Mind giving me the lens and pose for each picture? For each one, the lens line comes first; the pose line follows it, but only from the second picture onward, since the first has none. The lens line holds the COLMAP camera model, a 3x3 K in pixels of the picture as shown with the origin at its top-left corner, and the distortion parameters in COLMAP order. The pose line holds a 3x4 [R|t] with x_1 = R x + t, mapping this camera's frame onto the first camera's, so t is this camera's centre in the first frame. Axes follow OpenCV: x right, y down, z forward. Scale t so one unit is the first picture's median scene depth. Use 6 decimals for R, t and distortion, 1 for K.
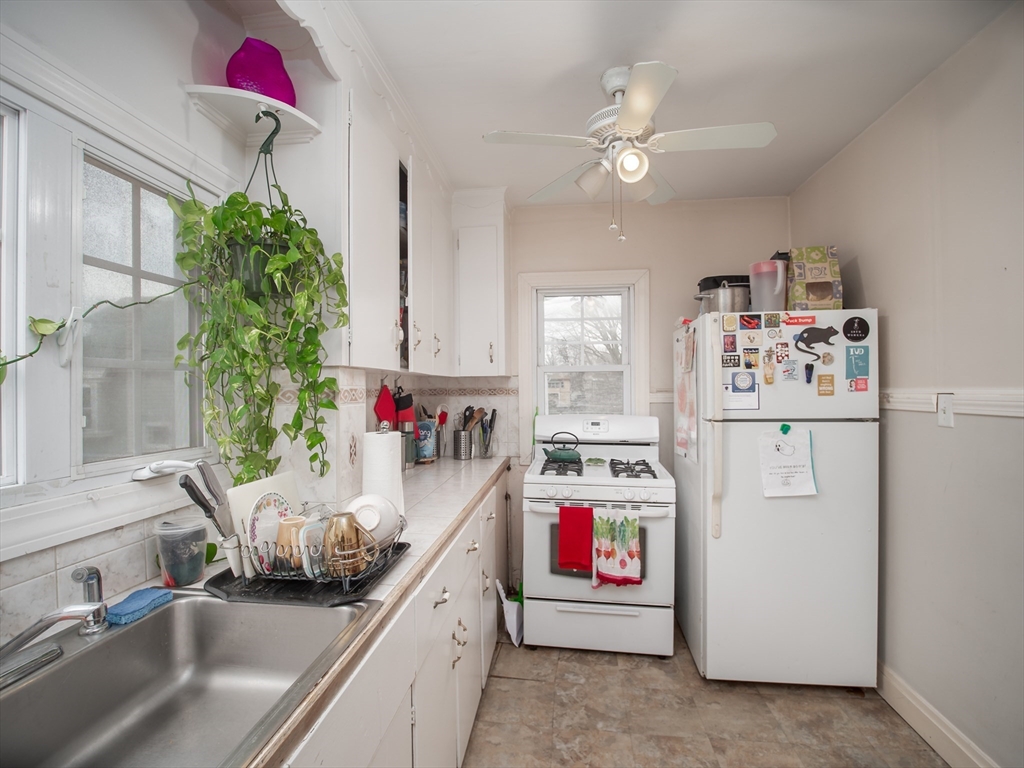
lens RADIAL K [[485.5, 0, 511.5], [0, 485.5, 388.6], [0, 0, 1]] dist [-0.018168, -0.000666]
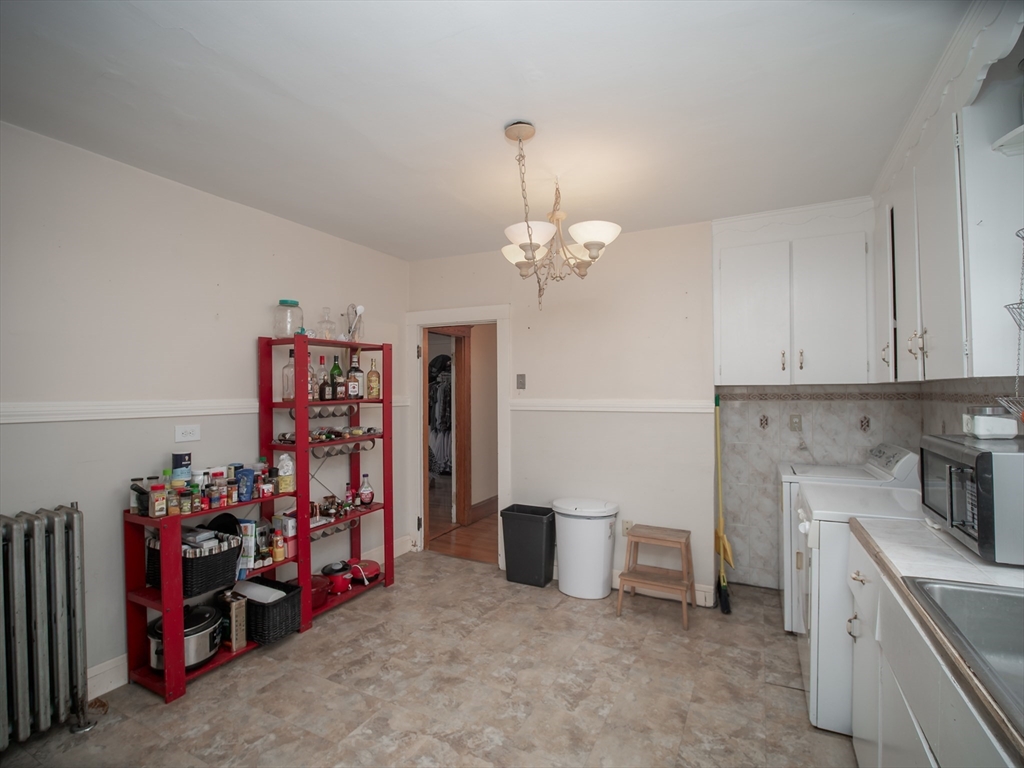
lens RADIAL K [[485.5, 0, 513.7], [0, 485.5, 385.0], [0, 0, 1]] dist [-0.018168, -0.000666]
pose [[-0.938144, 0.026004, 0.345267, 0.072600], [0.019747, 0.999571, -0.021628, -0.017465], [-0.345681, -0.013472, -0.938255, 0.875286]]
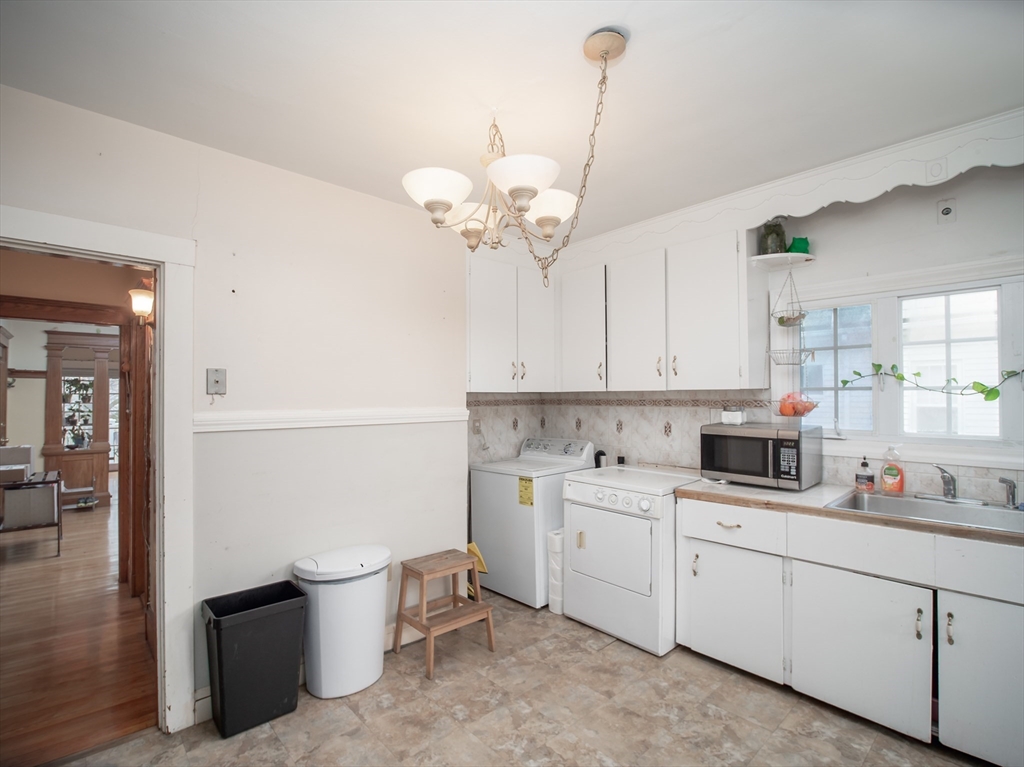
lens RADIAL K [[485.5, 0, 512.9], [0, 485.5, 387.2], [0, 0, 1]] dist [-0.018168, -0.000666]
pose [[-0.659946, 0.002636, -0.751308, 1.048498], [0.015222, 0.999835, -0.009864, -0.034085], [0.751158, -0.017946, -0.659878, 0.308152]]
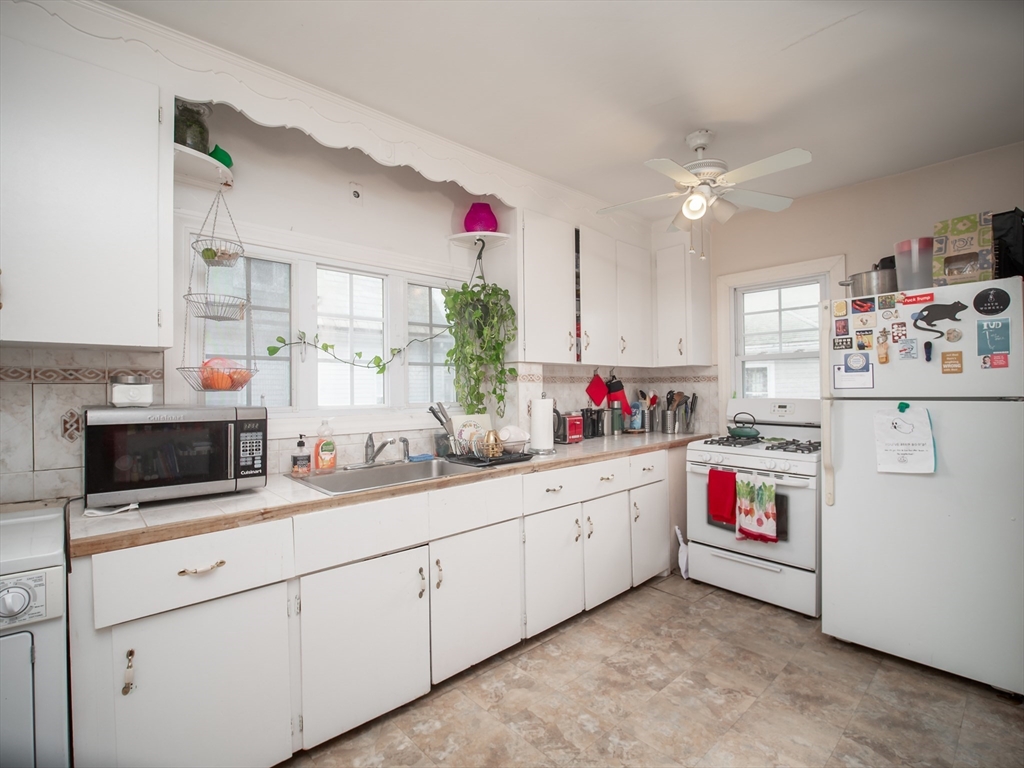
lens RADIAL K [[485.5, 0, 505.9], [0, 485.5, 389.0], [0, 0, 1]] dist [-0.018168, -0.000666]
pose [[0.751641, -0.001815, -0.659570, 0.609421], [0.005411, 0.999980, 0.003414, 0.037626], [0.659550, -0.006135, 0.751635, -0.313110]]
